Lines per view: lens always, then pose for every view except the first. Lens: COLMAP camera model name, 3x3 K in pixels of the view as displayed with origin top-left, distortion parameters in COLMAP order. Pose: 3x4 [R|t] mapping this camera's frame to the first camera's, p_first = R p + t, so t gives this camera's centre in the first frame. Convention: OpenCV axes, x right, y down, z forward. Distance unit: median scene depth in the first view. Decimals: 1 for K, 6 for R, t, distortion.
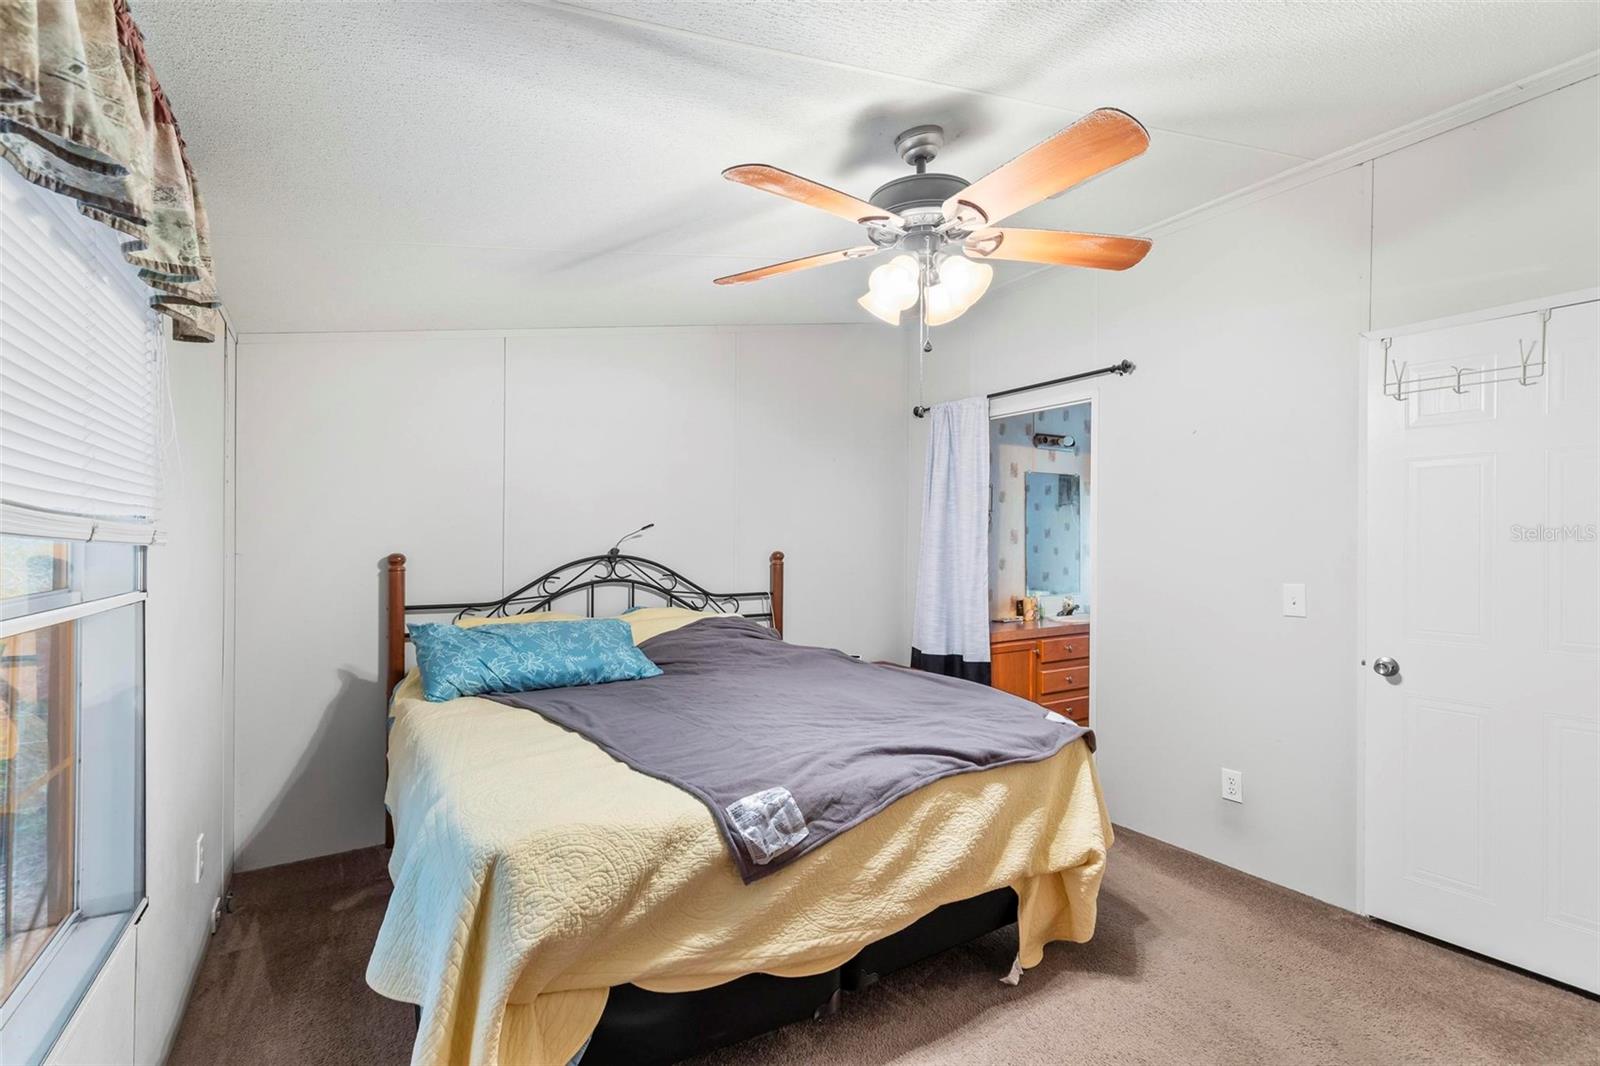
lens RADIAL K [[719.4, 0, 789.5], [0, 719.4, 539.2], [0, 0, 1]] dist [0.009356, 0.000084]
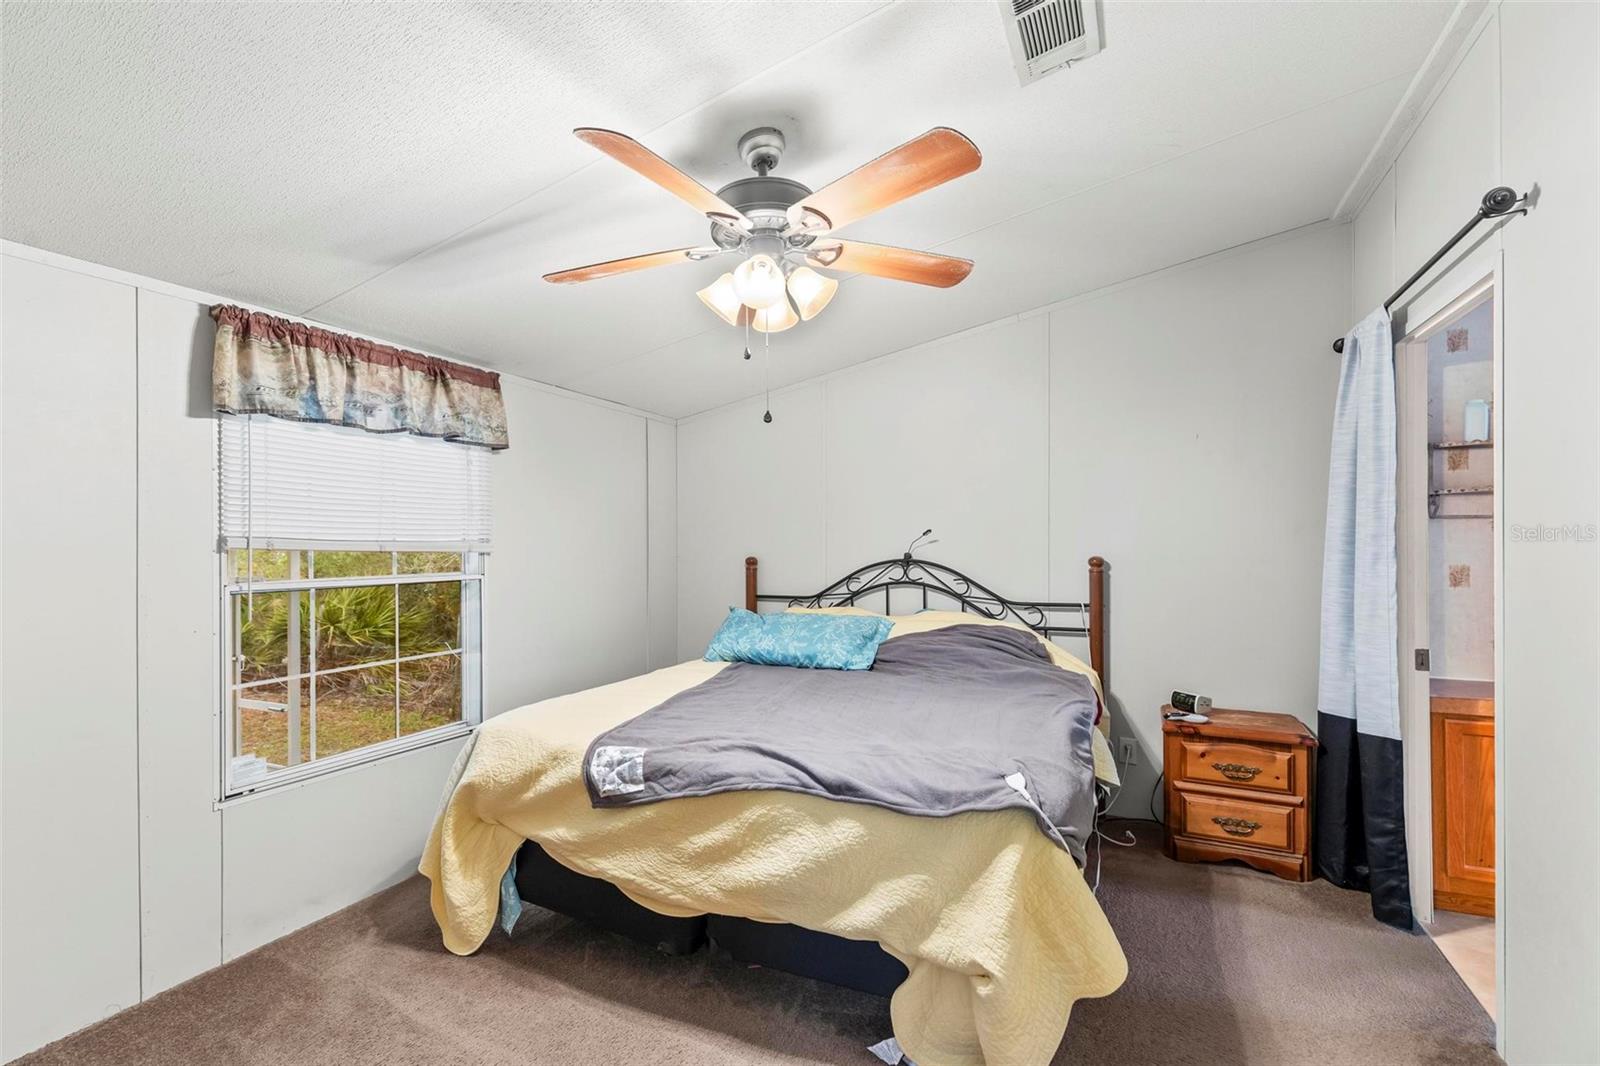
lens RADIAL K [[719.4, 0, 789.5], [0, 719.4, 539.2], [0, 0, 1]] dist [0.009356, 0.000084]
pose [[0.547692, -0.016647, -0.836514, 0.647196], [0.012673, 0.999852, -0.011600, 0.002414], [0.836584, -0.004248, 0.547822, 0.297375]]
